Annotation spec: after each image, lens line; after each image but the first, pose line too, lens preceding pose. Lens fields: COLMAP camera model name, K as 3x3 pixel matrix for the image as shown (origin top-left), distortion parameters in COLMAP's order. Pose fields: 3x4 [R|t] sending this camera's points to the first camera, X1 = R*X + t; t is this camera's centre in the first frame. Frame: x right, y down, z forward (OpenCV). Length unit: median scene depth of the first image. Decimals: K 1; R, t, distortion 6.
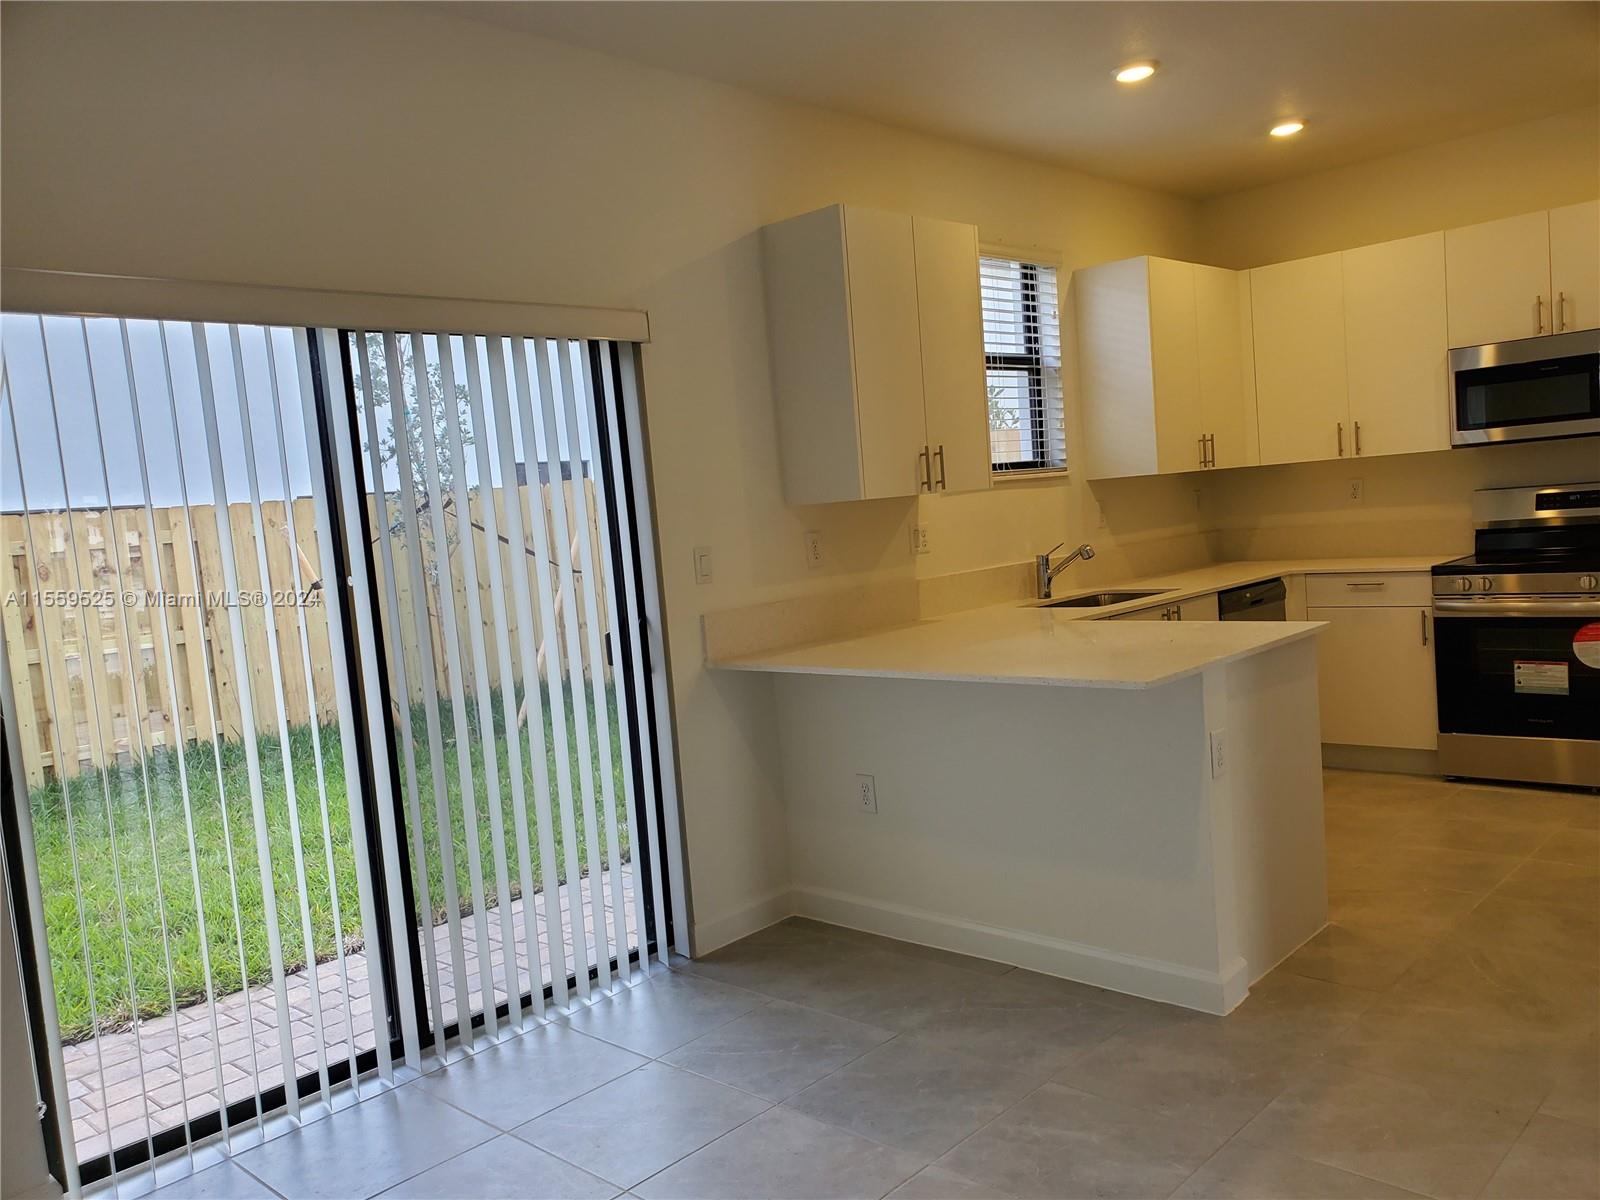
lens RADIAL K [[1215.9, 0, 800.0], [0, 1215.9, 600.0], [0, 0, 1]] dist [0.058224, -0.082247]
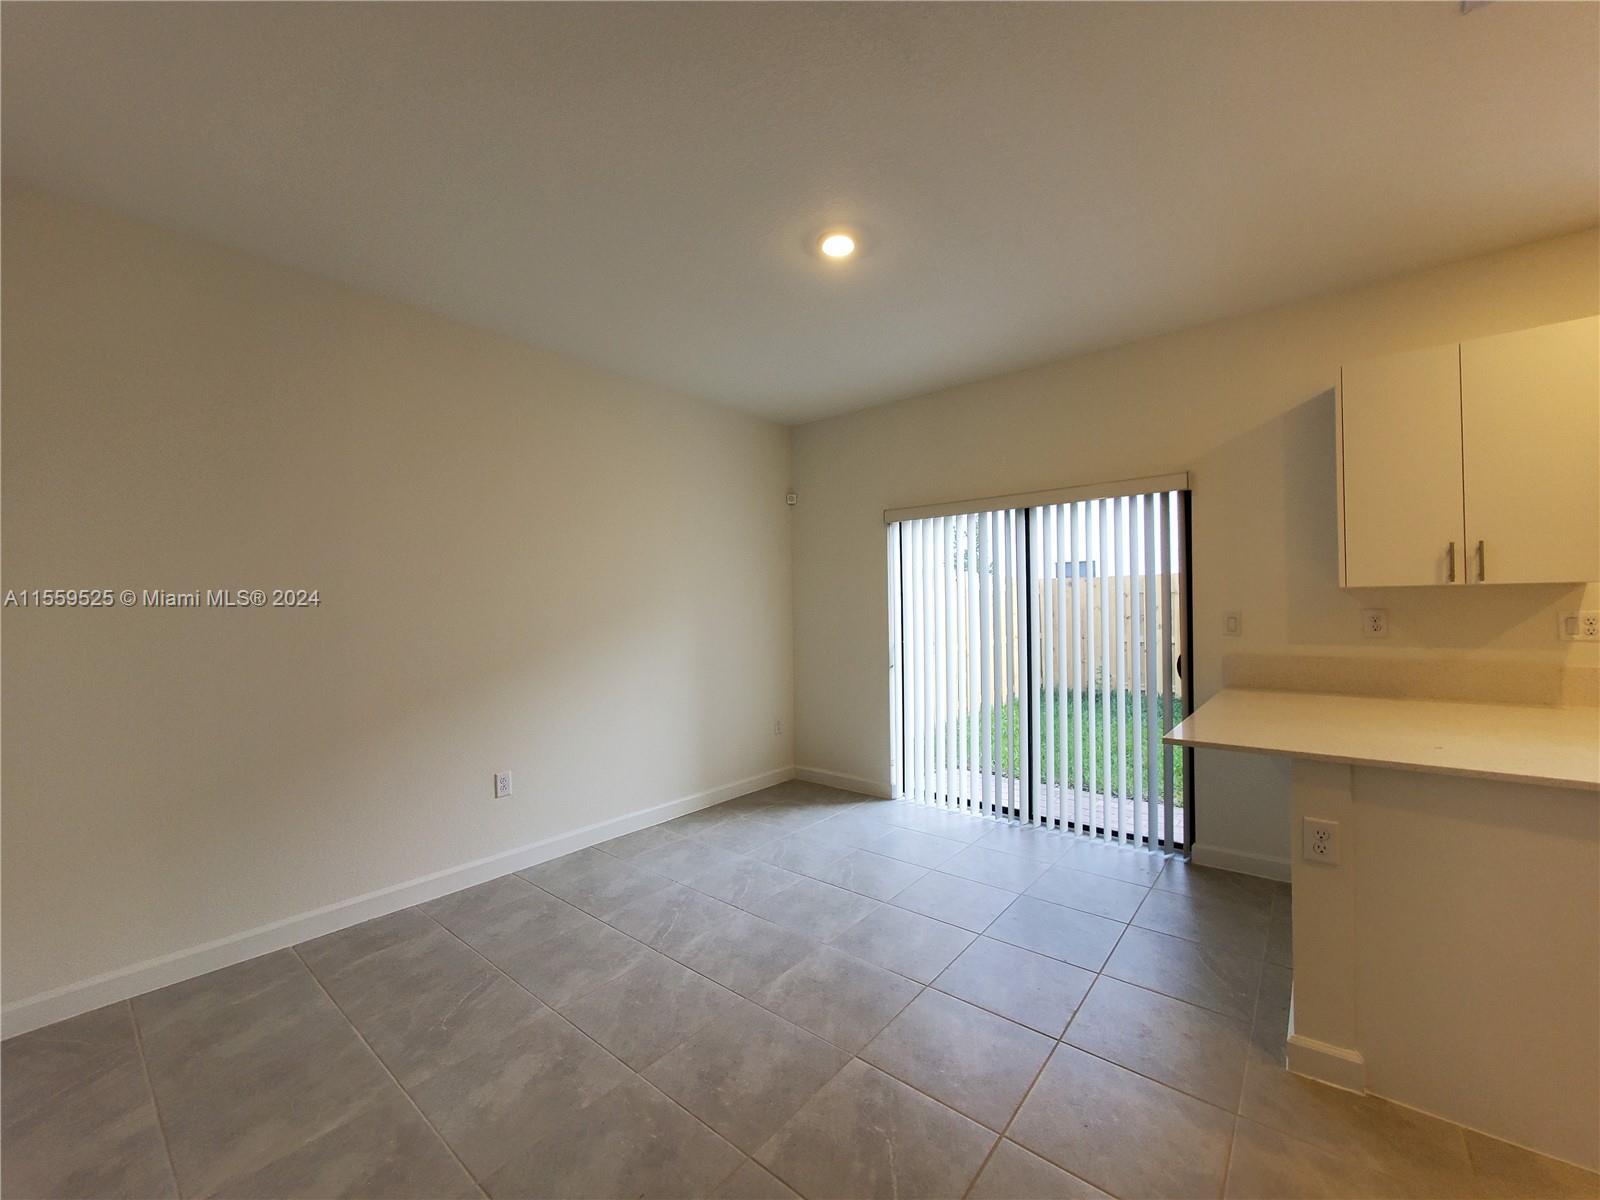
lens RADIAL K [[635.1, 0, 800.0], [0, 635.1, 600.0], [0, 0, 1]] dist [-0.000142, 0.000013]
pose [[0.075777, 0.075045, -0.994297, 0.531032], [-0.064208, 0.995462, 0.070240, -0.063593], [0.995055, 0.058519, 0.080252, 0.298213]]
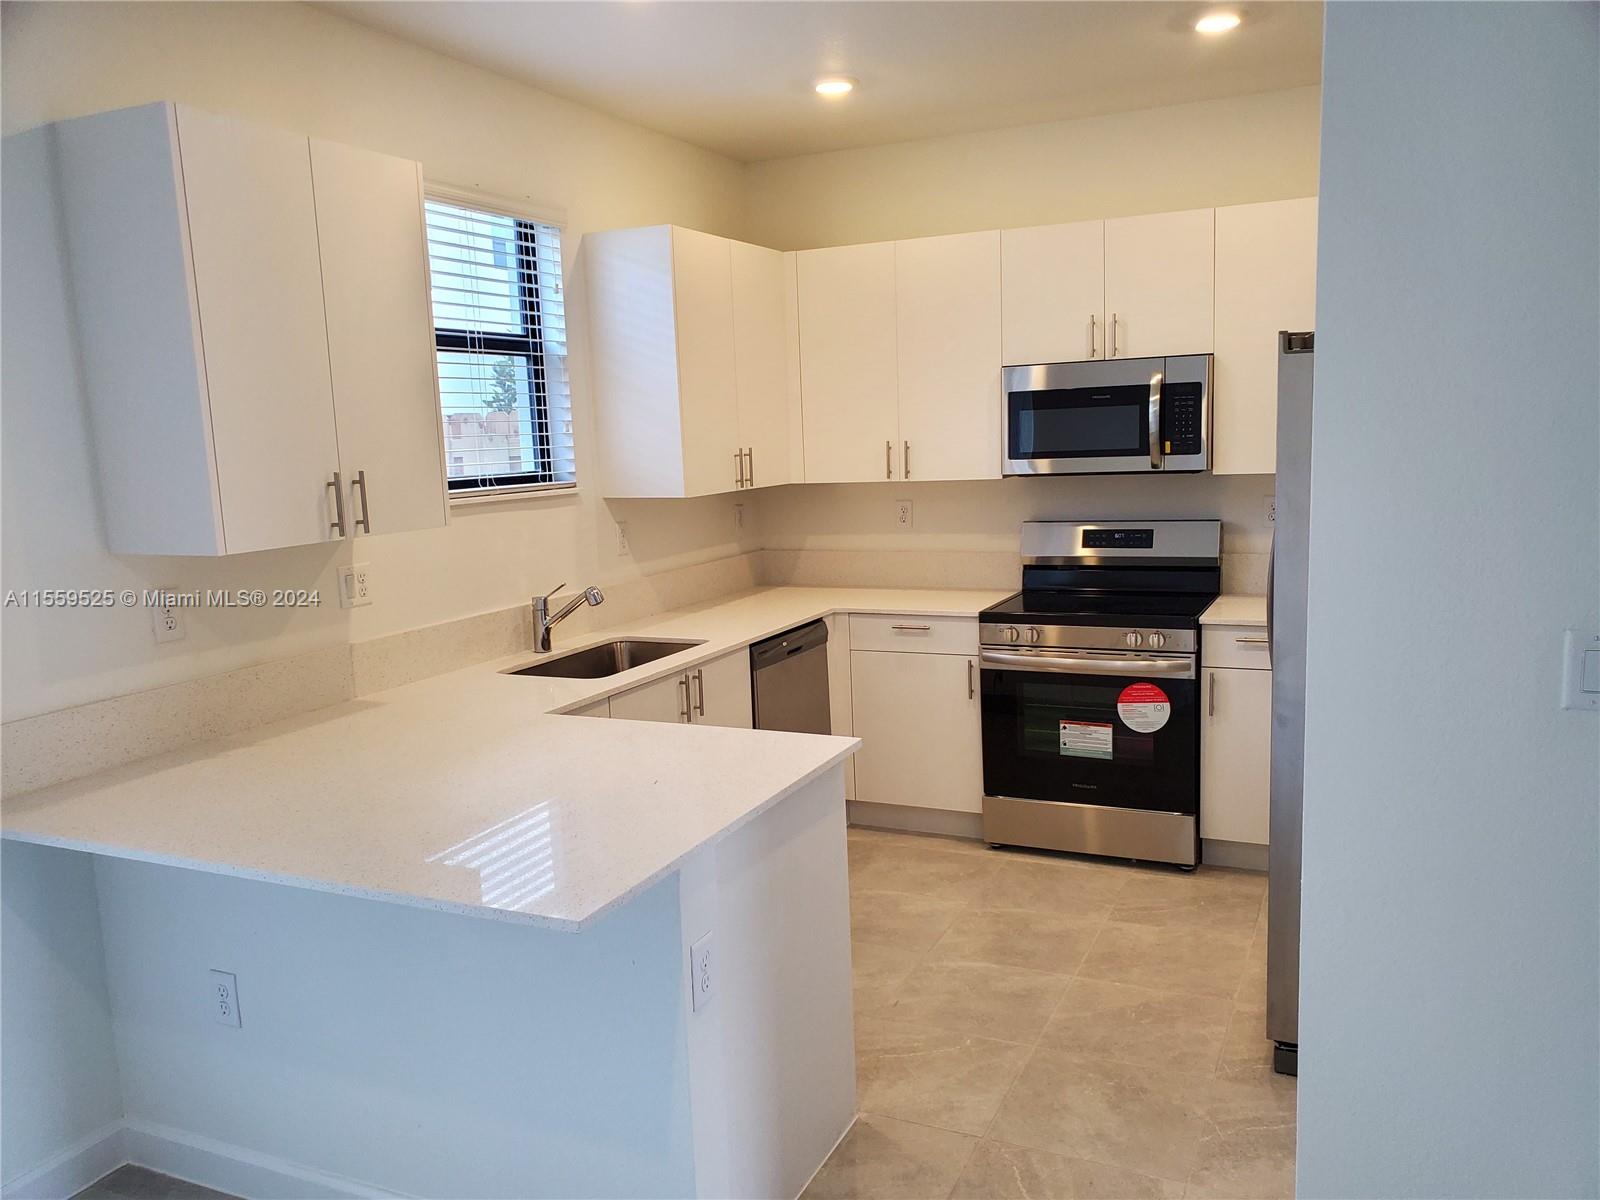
lens RADIAL K [[1215.9, 0, 800.0], [0, 1215.9, 600.0], [0, 0, 1]] dist [0.058224, -0.082247]
pose [[0.945599, -0.002477, 0.325326, 0.104568], [-0.011281, 0.999120, 0.040396, -0.070114], [-0.325139, -0.041869, 0.944739, 0.209072]]
